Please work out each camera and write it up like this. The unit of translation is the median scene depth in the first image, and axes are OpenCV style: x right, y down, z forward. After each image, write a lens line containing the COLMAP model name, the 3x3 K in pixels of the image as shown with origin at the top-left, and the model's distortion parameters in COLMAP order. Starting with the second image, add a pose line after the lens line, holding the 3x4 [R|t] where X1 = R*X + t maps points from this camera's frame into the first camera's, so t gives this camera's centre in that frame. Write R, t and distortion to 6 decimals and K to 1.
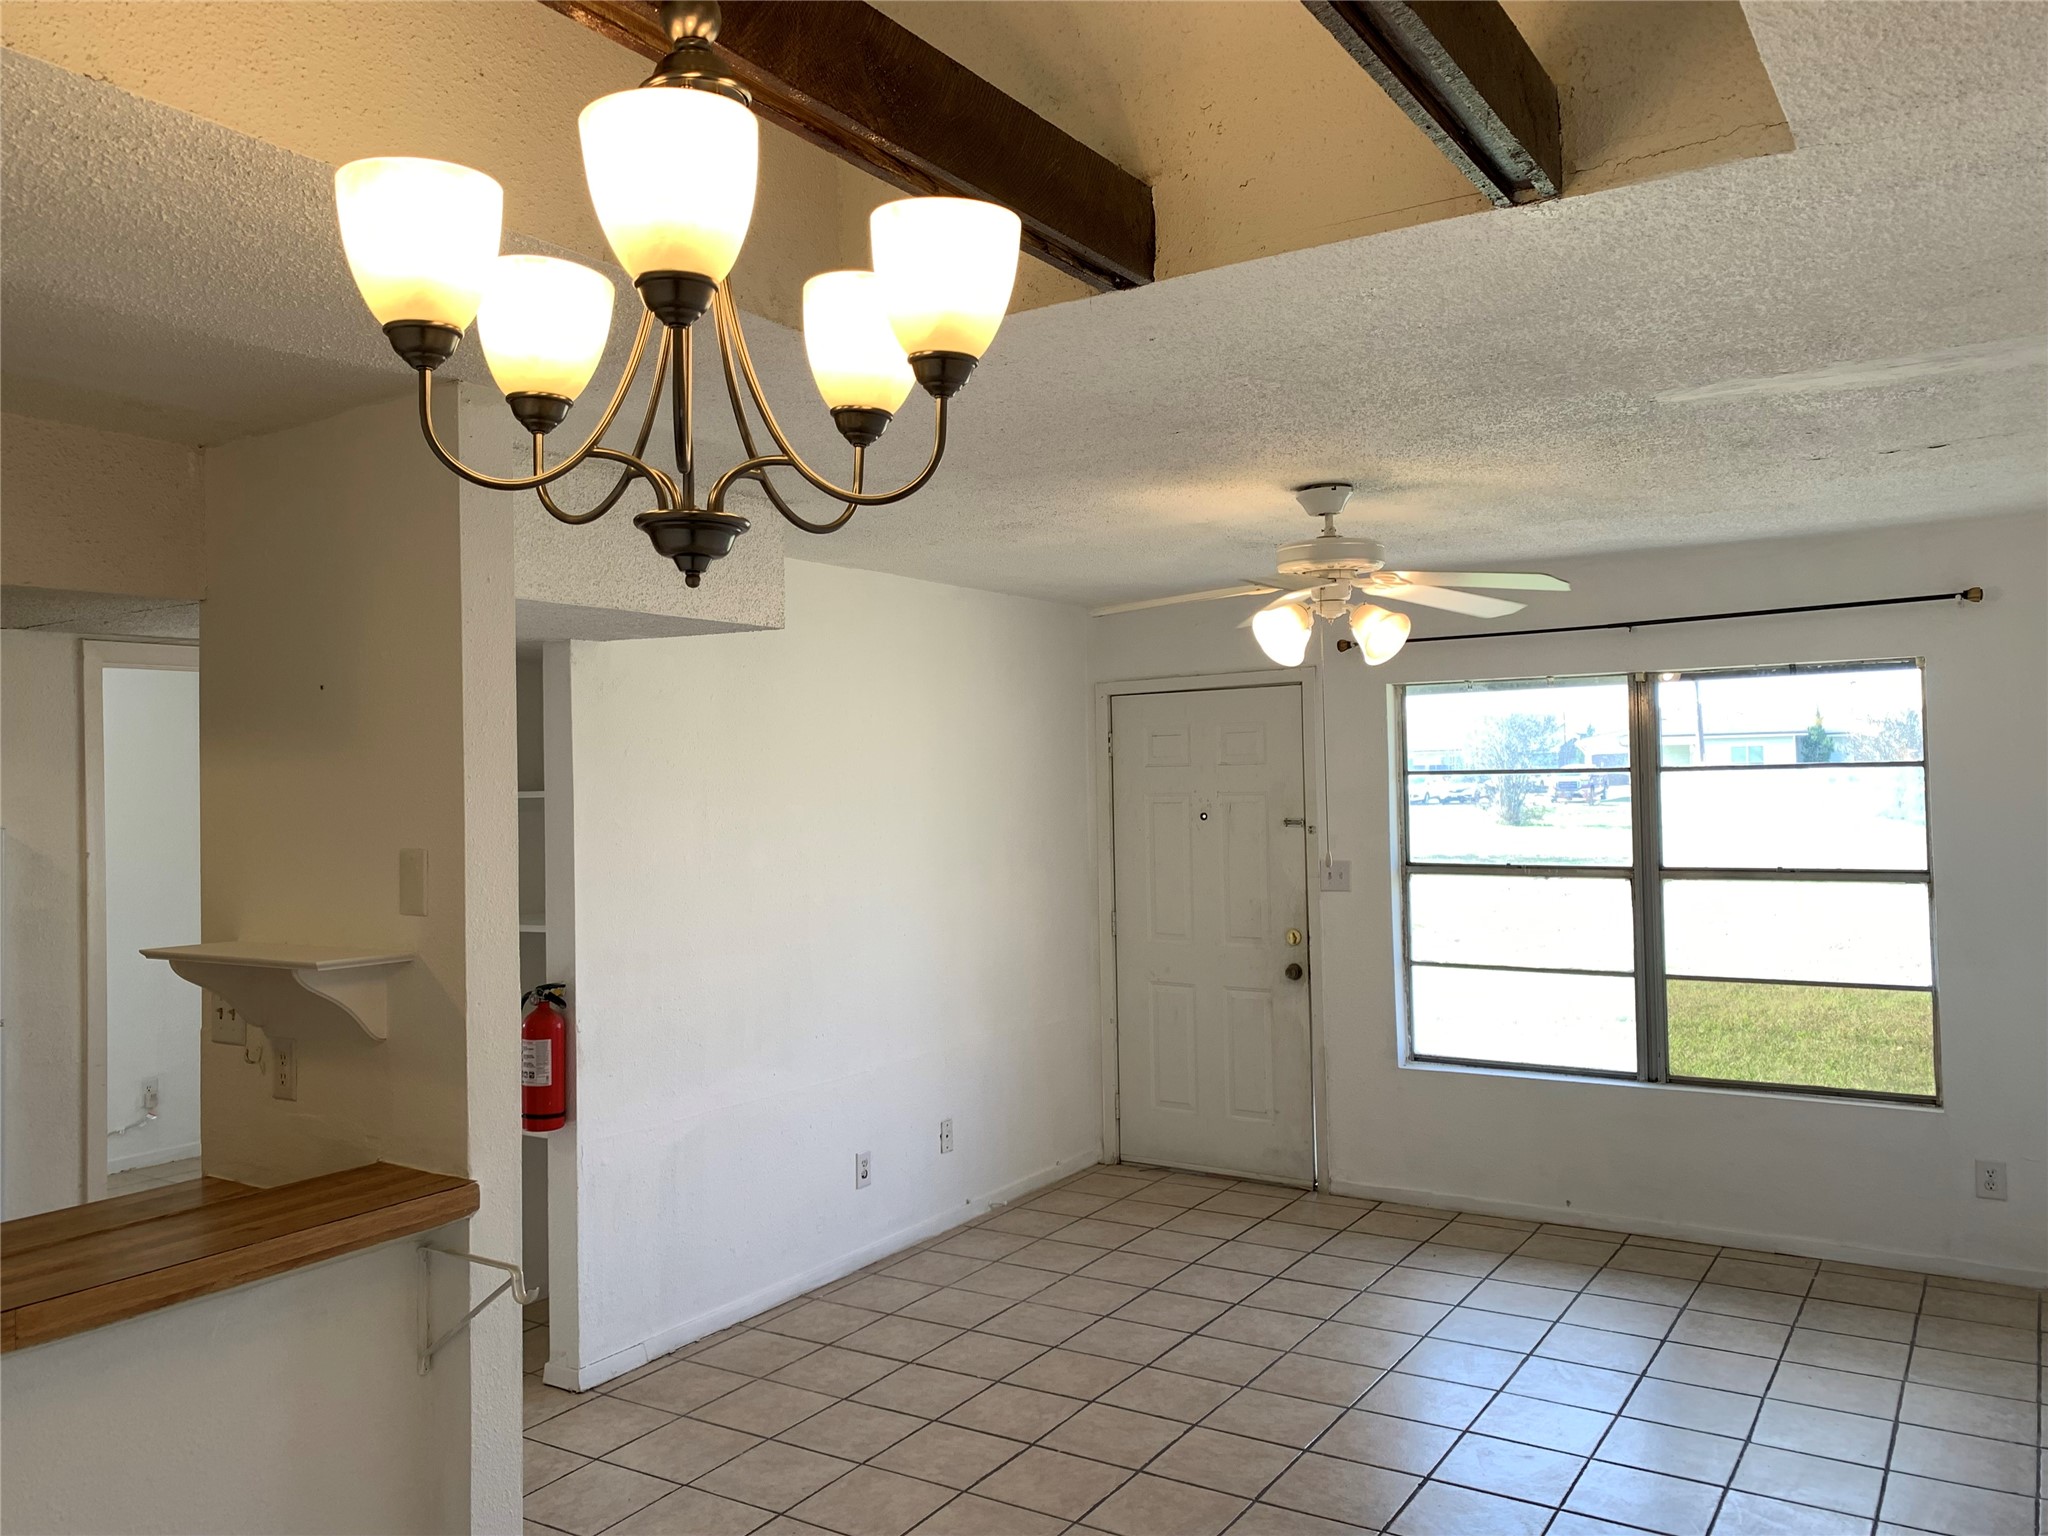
lens RADIAL K [[1568.7, 0, 1005.1], [0, 1568.7, 770.5], [0, 0, 1]] dist [0.046158, -0.040419]
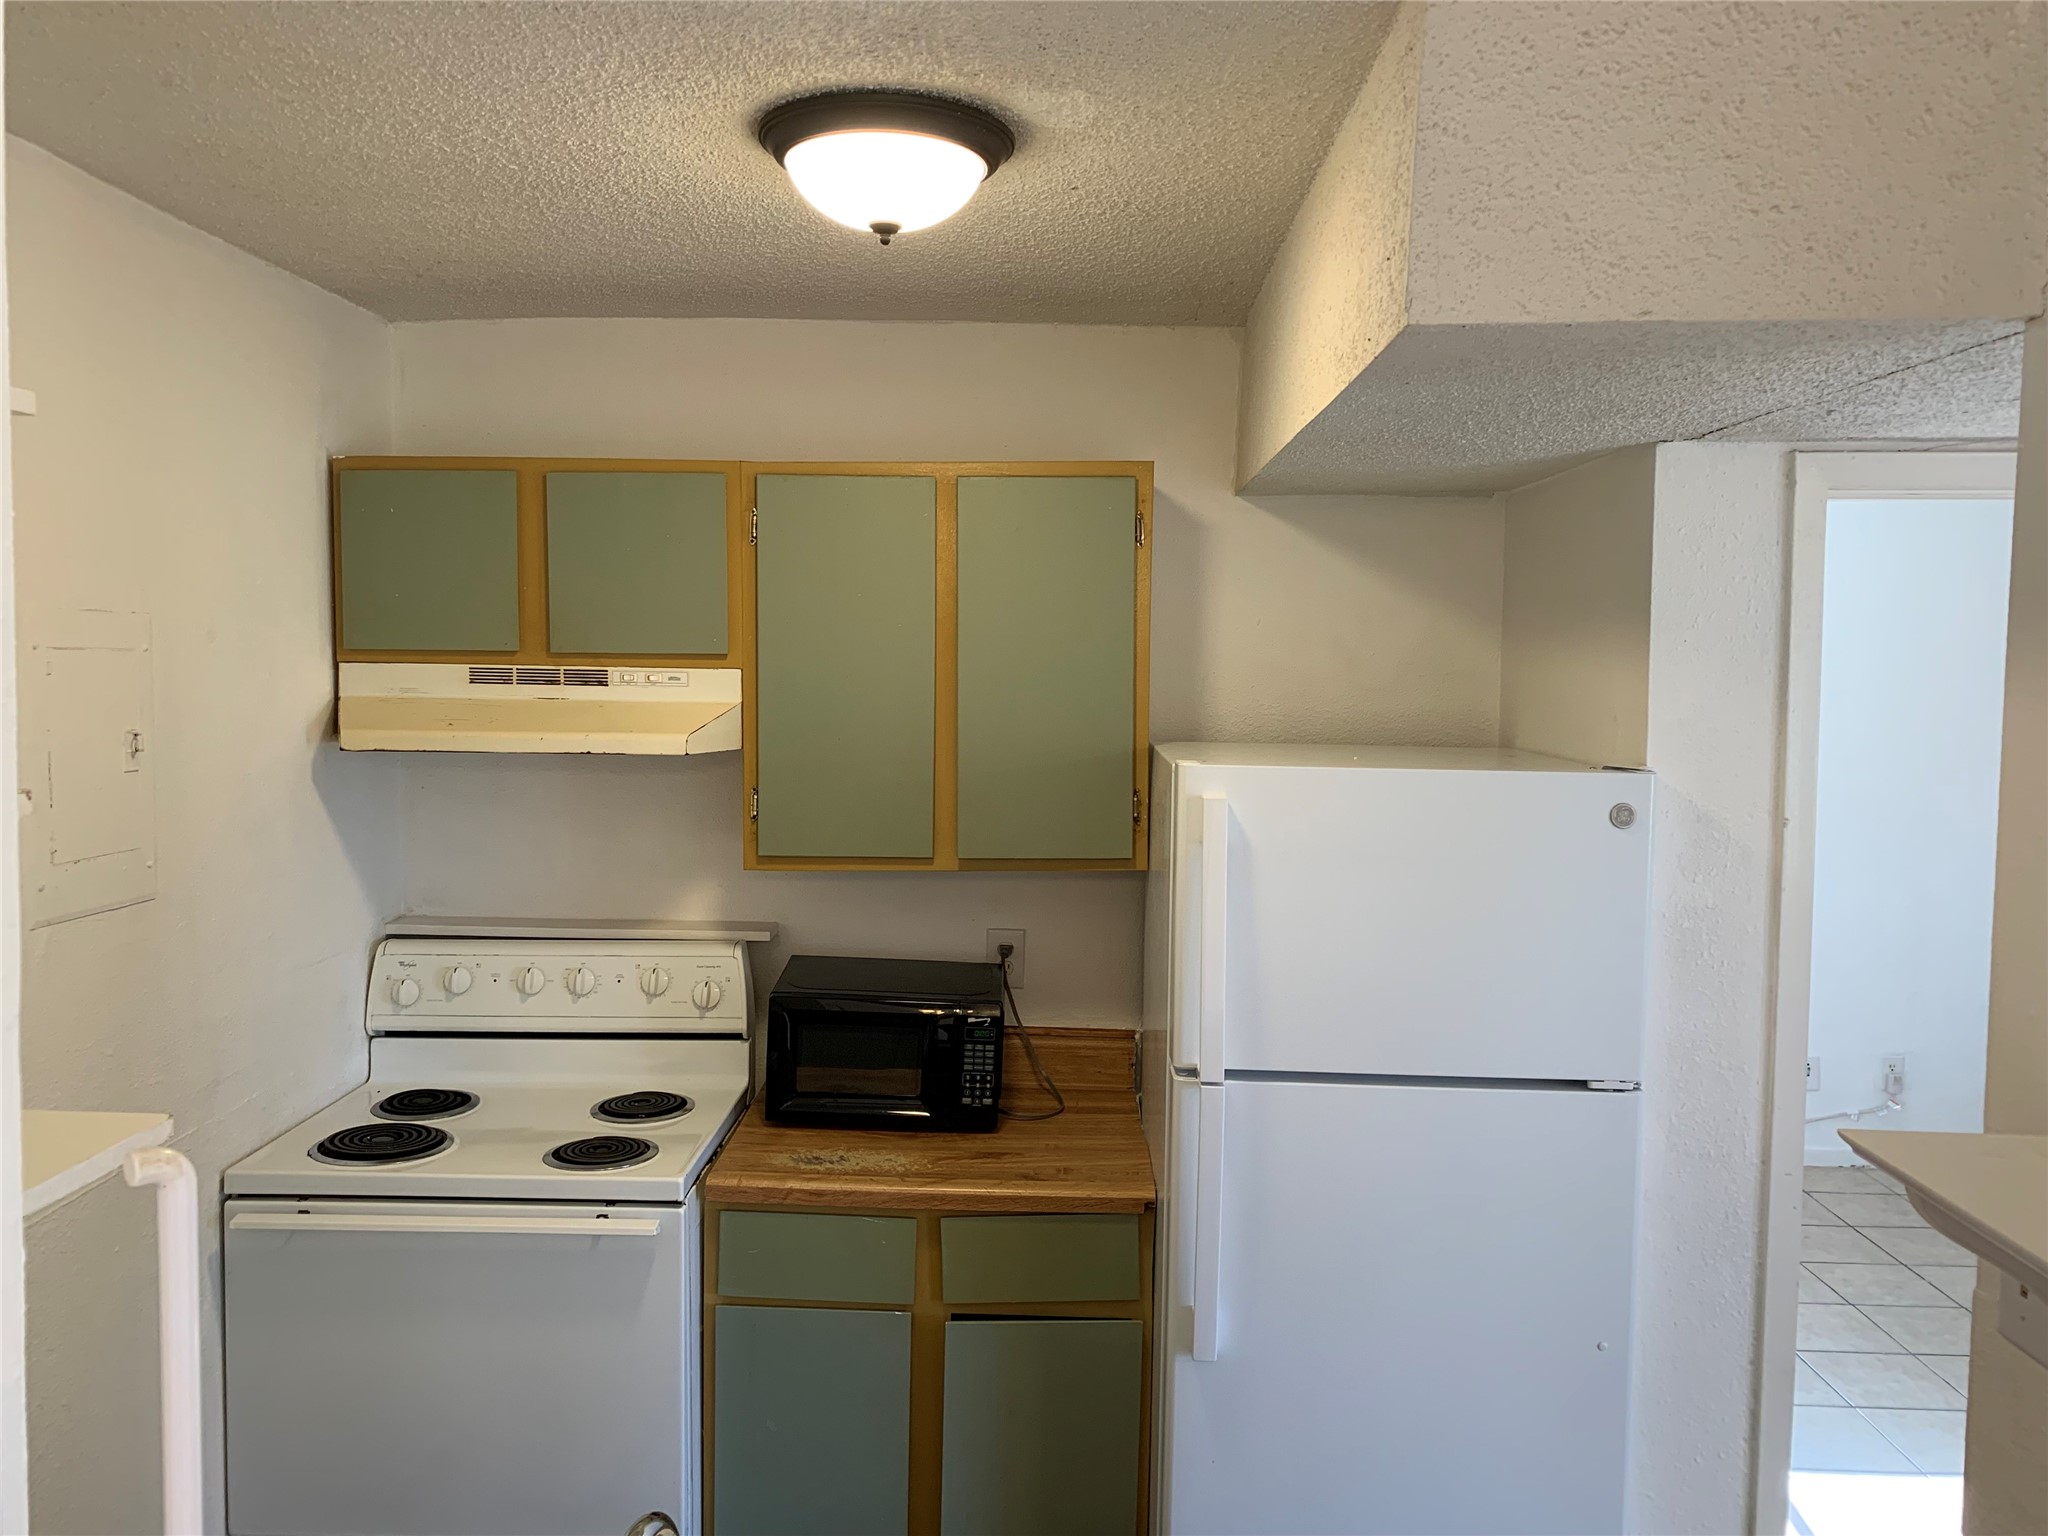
lens RADIAL K [[1568.7, 0, 1032.9], [0, 1568.7, 718.5], [0, 0, 1]] dist [0.046158, -0.040419]
pose [[0.533547, 0.069305, -0.842926, -0.237730], [-0.016606, 0.997303, 0.071487, -0.022556], [0.845608, -0.024145, 0.533259, 0.455741]]
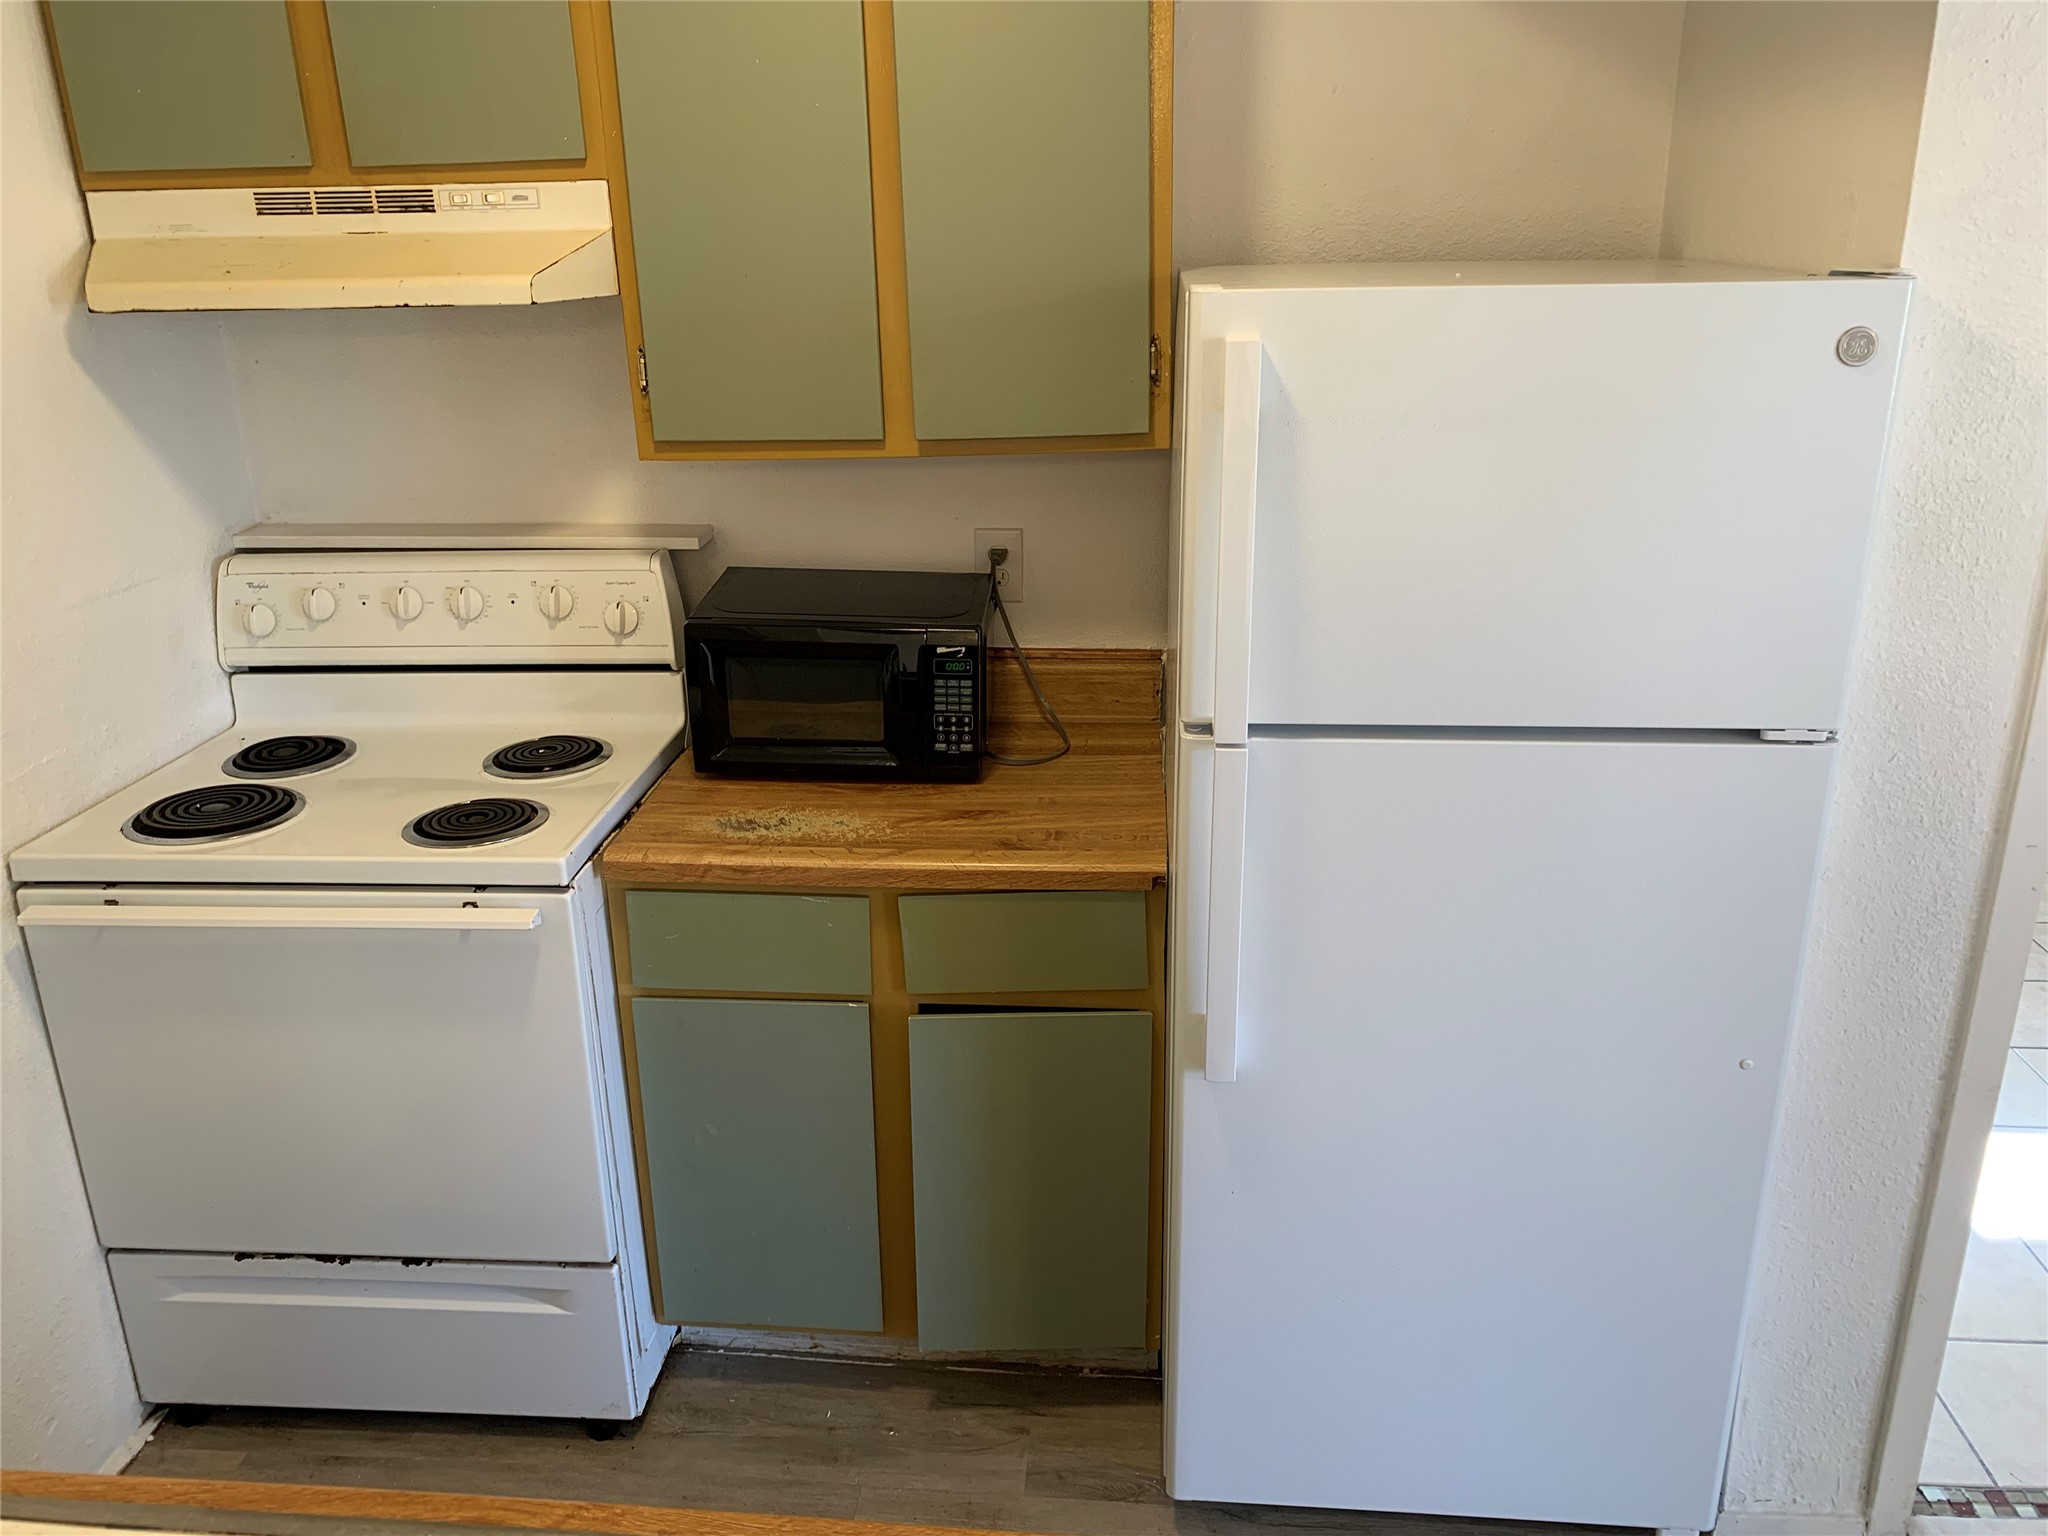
lens RADIAL K [[1568.7, 0, 1020.6], [0, 1568.7, 756.8], [0, 0, 1]] dist [0.046158, -0.040419]
pose [[0.477312, 0.306743, -0.823457, -0.354336], [0.022339, 0.932557, 0.360331, 0.000026], [0.878450, -0.190386, 0.438268, 0.576555]]
